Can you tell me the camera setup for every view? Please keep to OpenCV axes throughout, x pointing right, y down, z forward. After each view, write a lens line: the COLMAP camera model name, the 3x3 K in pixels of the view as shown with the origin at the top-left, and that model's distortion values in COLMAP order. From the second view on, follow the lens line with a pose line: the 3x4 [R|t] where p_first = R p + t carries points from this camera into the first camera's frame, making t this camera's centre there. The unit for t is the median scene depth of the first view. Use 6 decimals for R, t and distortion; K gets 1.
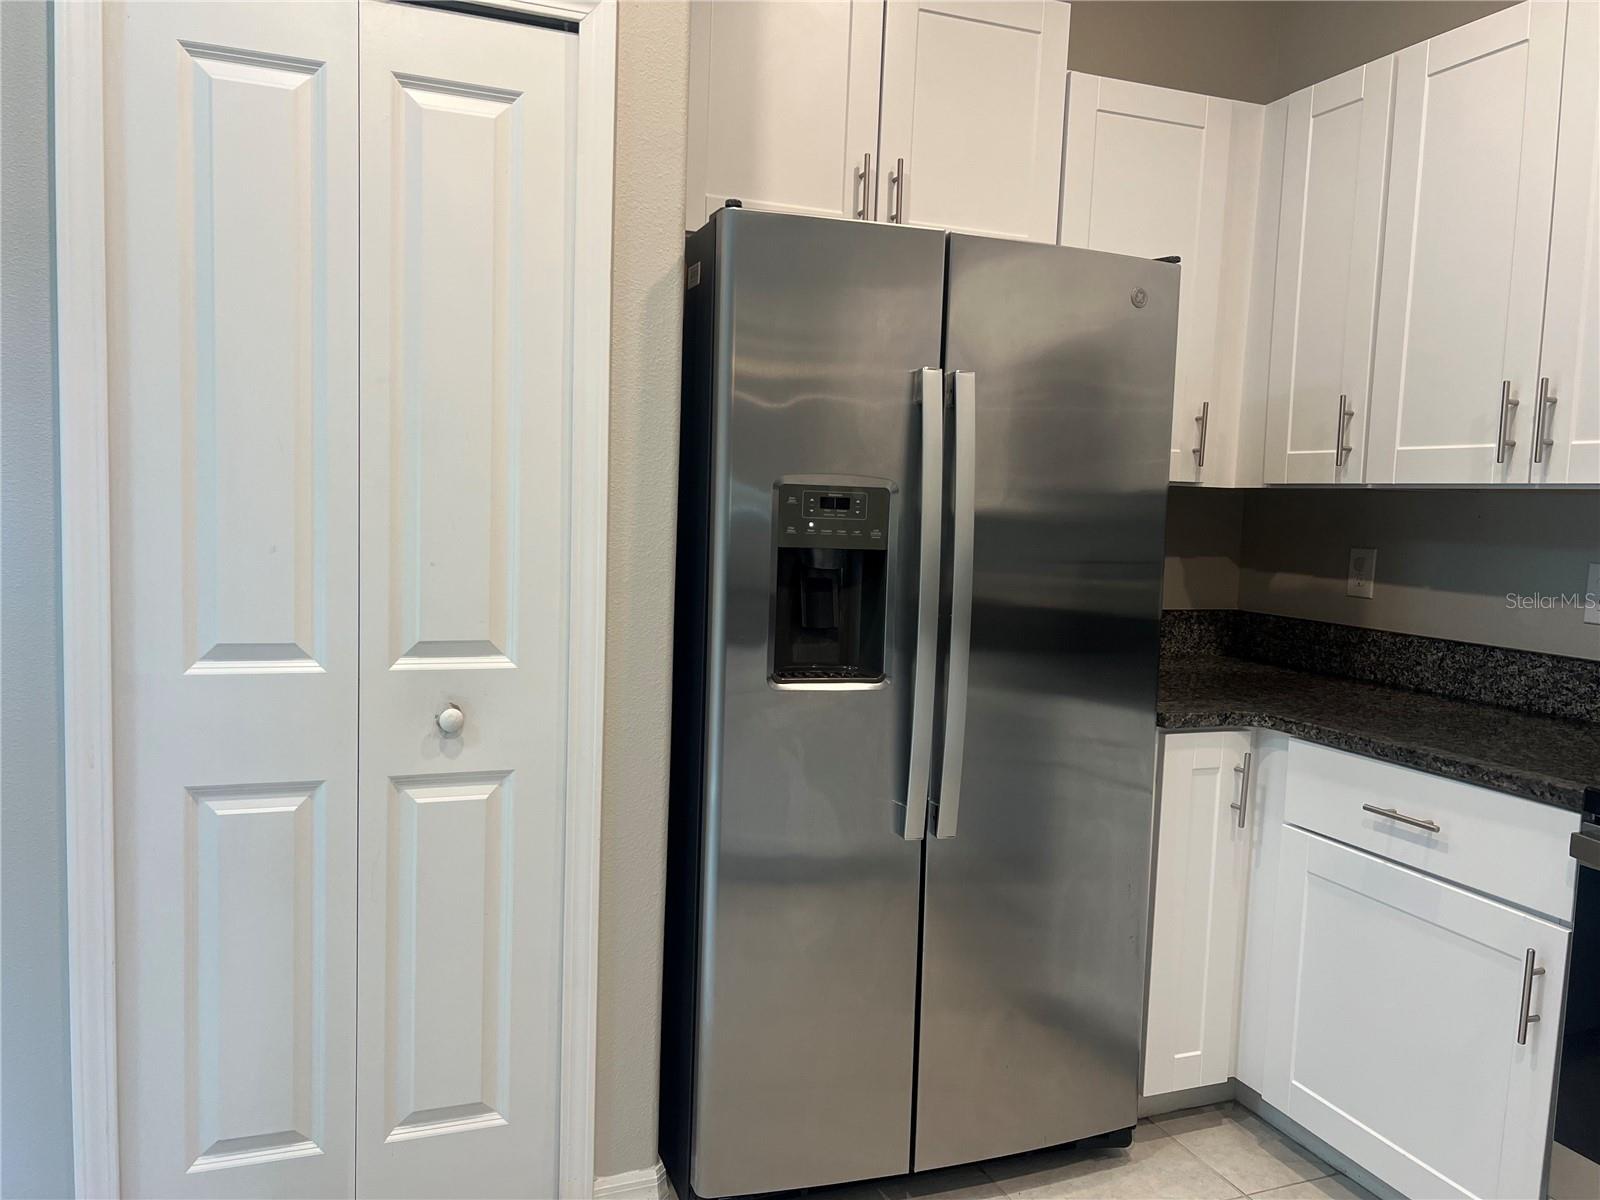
lens RADIAL K [[1203.9, 0, 783.6], [0, 1203.9, 604.3], [0, 0, 1]] dist [0.061887, -0.079321]
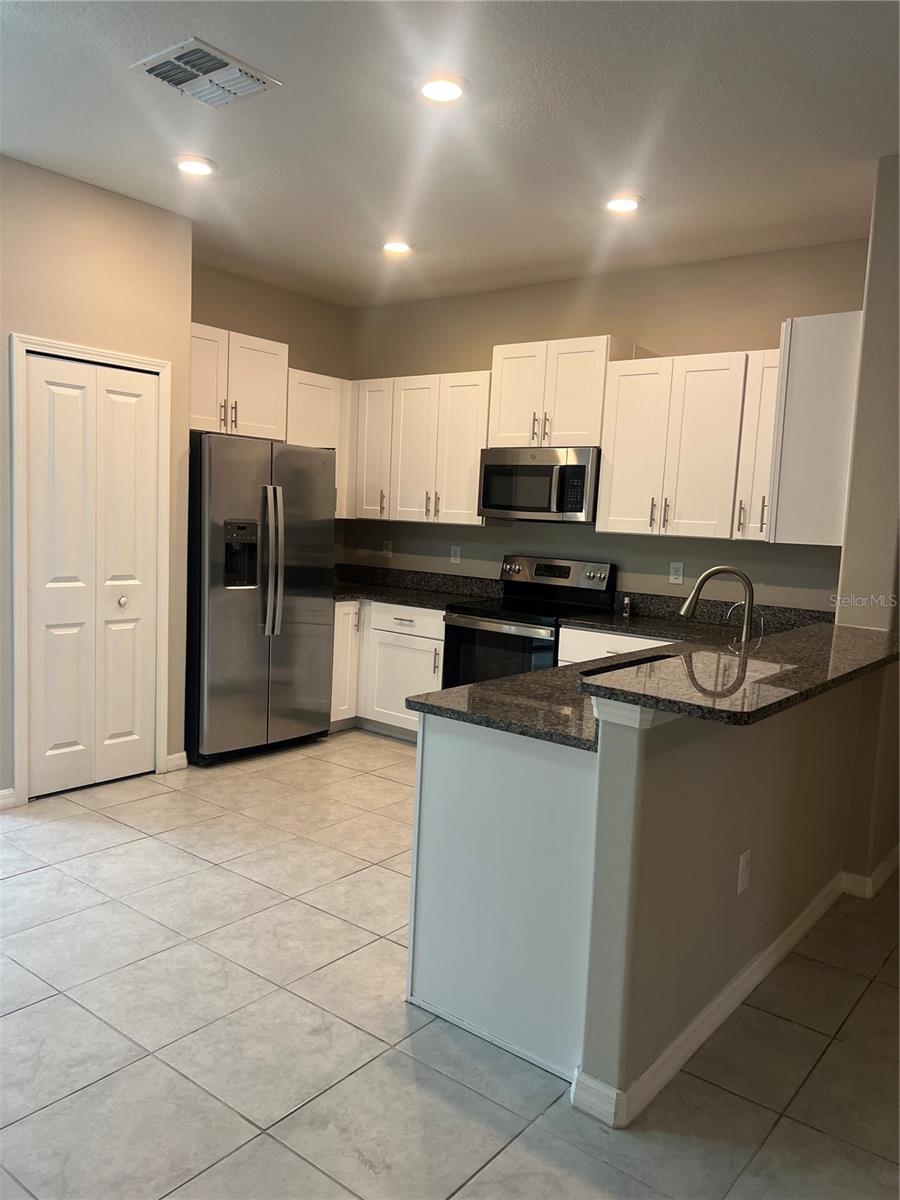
lens RADIAL K [[902.9, 0, 450.4], [0, 902.9, 610.7], [0, 0, 1]] dist [0.061887, -0.079321]
pose [[0.859540, -0.047159, 0.508889, -0.646719], [0.026667, 0.998516, 0.047492, 0.029644], [-0.510373, -0.027250, 0.859521, -1.204611]]
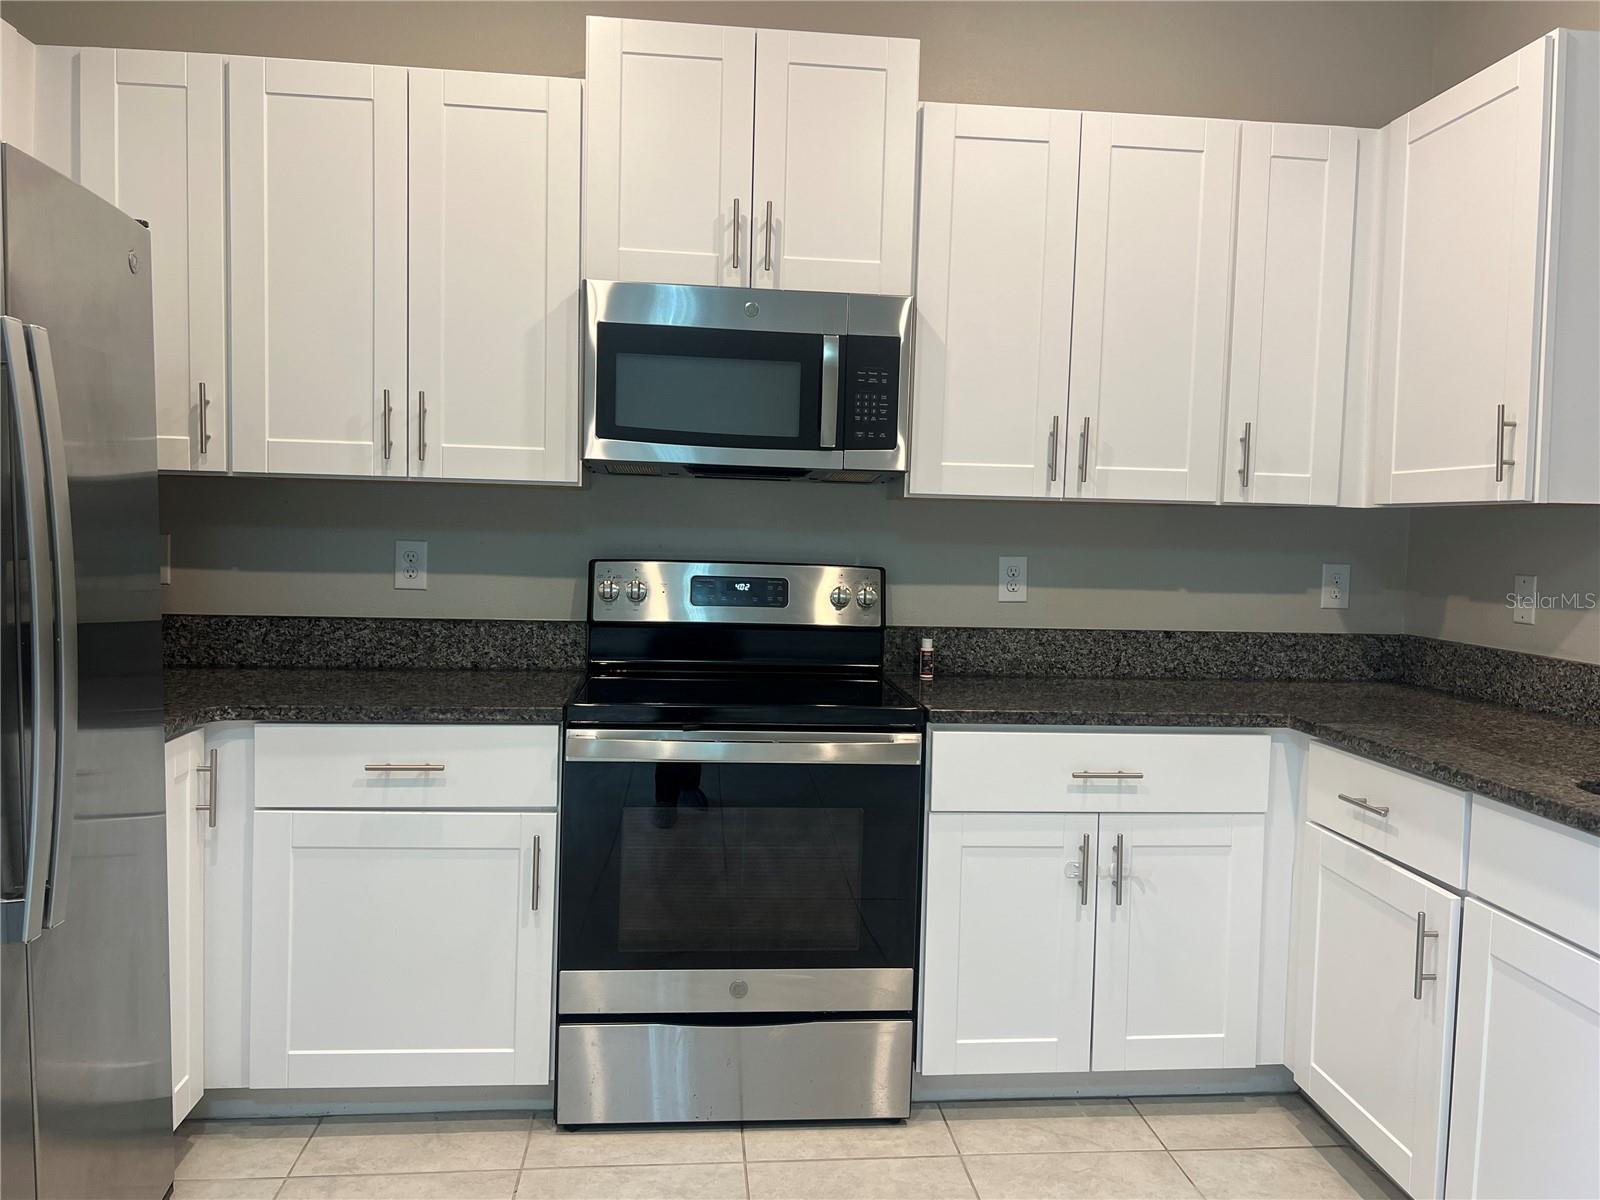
lens RADIAL K [[1203.9, 0, 832.1], [0, 1203.9, 591.2], [0, 0, 1]] dist [0.061887, -0.079321]
pose [[0.250690, -0.080619, 0.964705, -0.459550], [0.066830, 0.995590, 0.065833, -0.037404], [-0.965758, 0.047967, 0.254972, 0.292183]]
